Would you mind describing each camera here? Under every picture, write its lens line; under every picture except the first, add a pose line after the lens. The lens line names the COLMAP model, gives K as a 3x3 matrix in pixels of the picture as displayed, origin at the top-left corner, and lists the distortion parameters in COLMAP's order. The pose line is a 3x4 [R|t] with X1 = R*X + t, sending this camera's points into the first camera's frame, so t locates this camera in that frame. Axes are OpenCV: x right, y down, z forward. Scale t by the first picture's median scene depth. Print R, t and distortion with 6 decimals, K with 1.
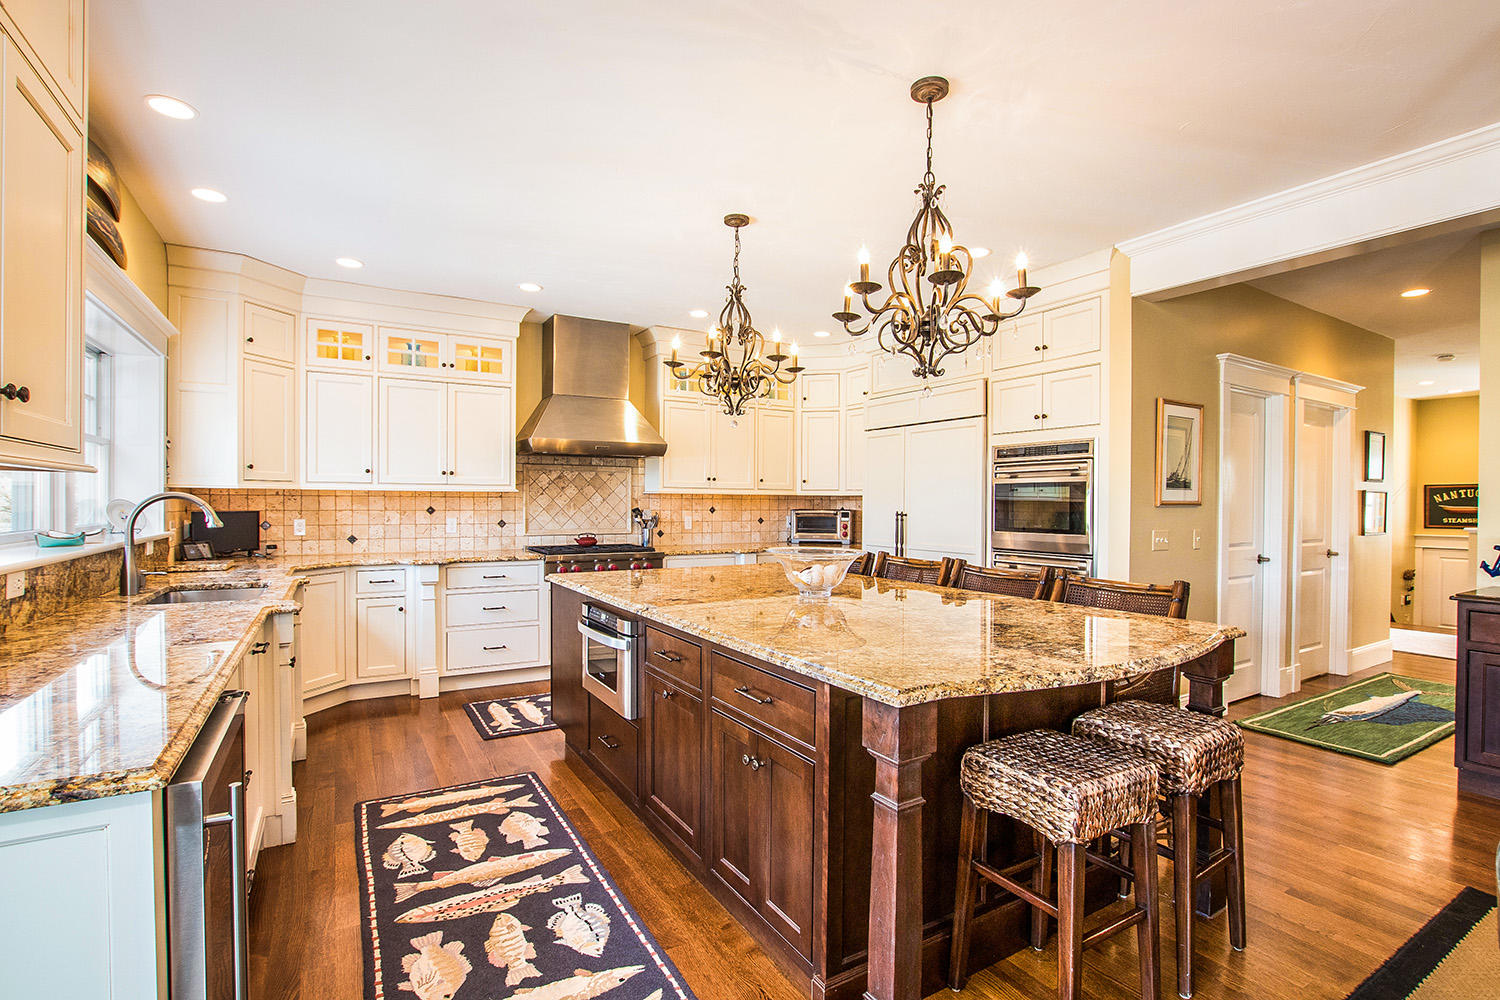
lens RADIAL K [[698.4, 0, 750.8], [0, 698.4, 503.0], [0, 0, 1]] dist [-0.014147, 0.000511]
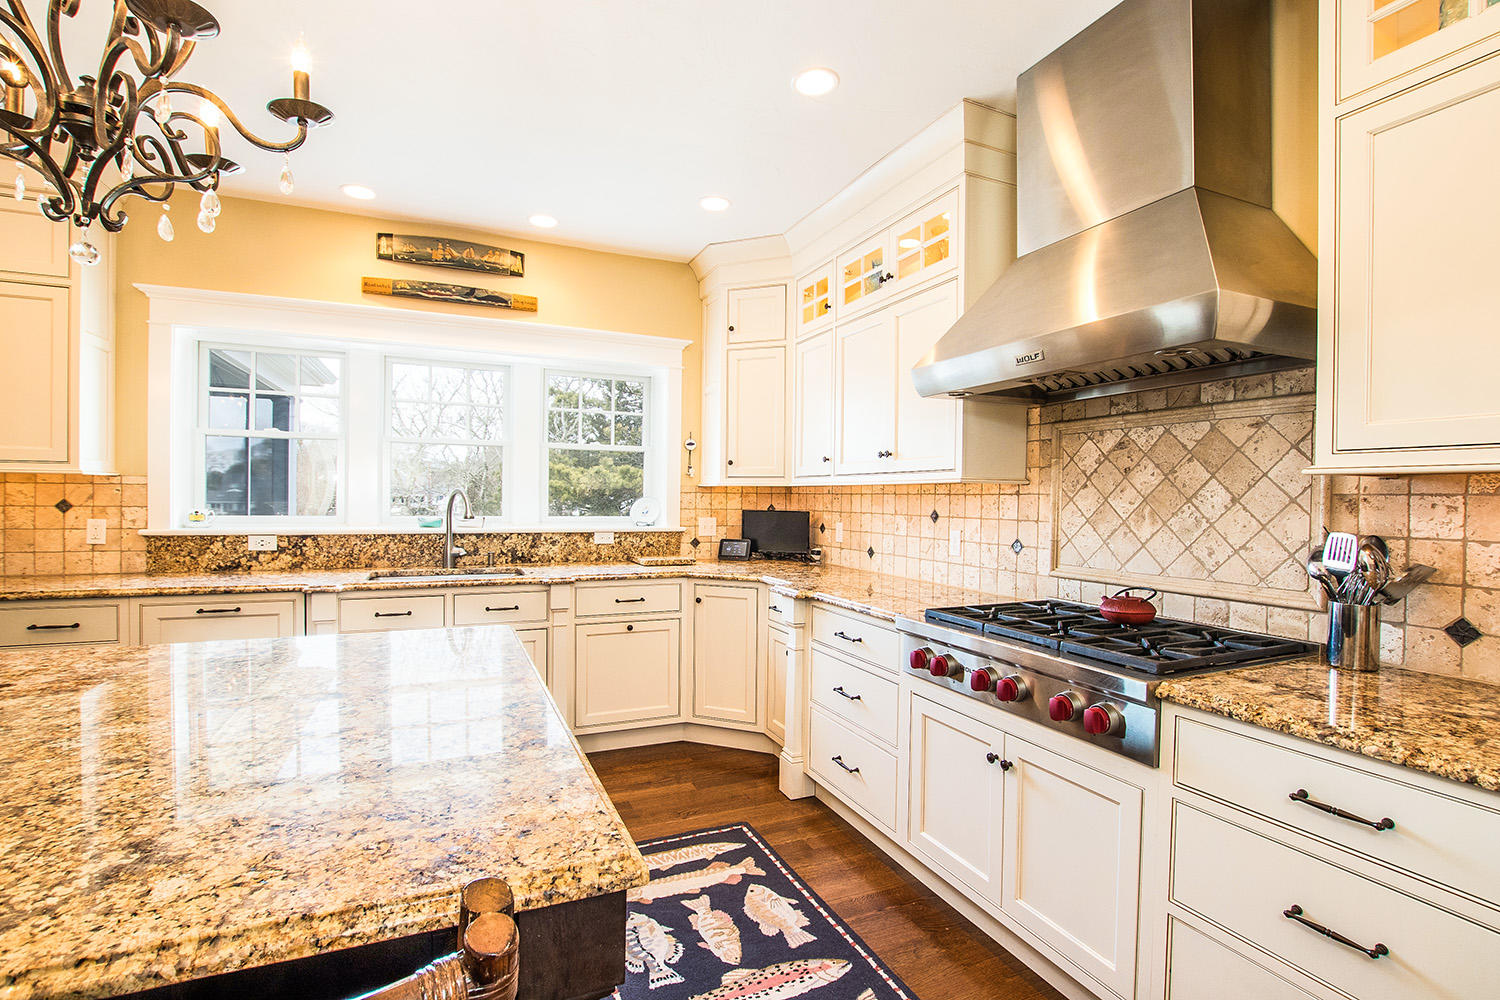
lens RADIAL K [[698.4, 0, 745.3], [0, 698.4, 502.8], [0, 0, 1]] dist [-0.014147, 0.000511]
pose [[-0.124941, 0.001380, -0.992163, 0.184879], [-0.014757, 0.999886, 0.003249, -0.000882], [0.992054, 0.015047, -0.124907, 0.948586]]
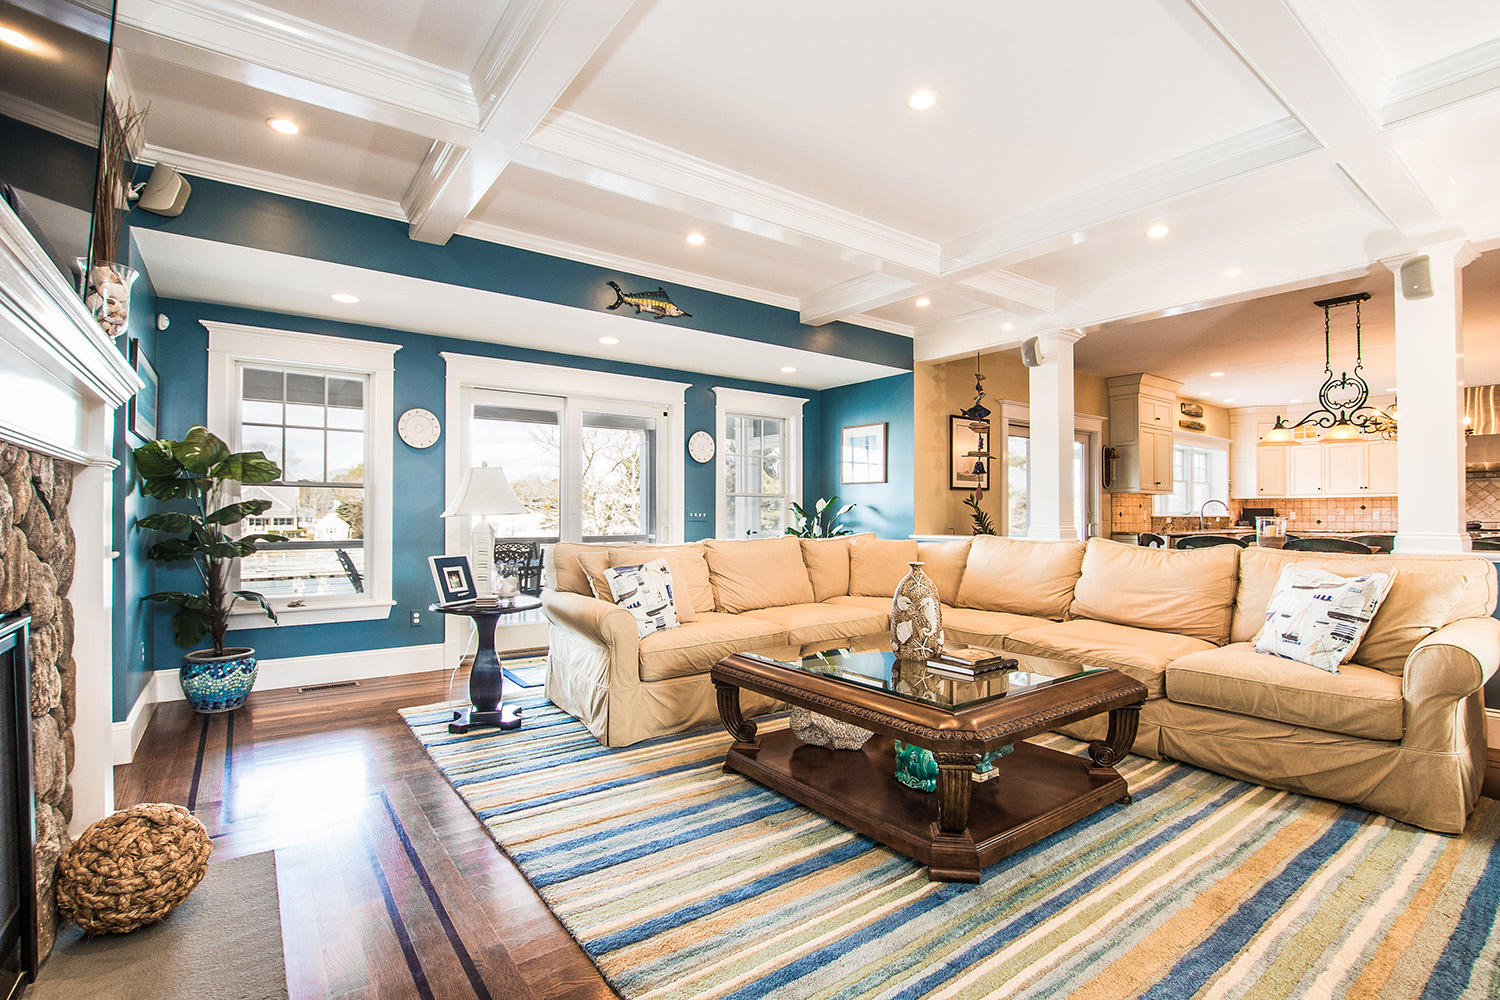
lens RADIAL K [[698.4, 0, 749.8], [0, 698.4, 510.2], [0, 0, 1]] dist [-0.014147, 0.000511]
pose [[0.097846, -0.016969, -0.995057, 1.310508], [-0.007083, 0.999817, -0.017746, 0.066236], [0.995176, 0.008784, 0.097708, -0.891449]]
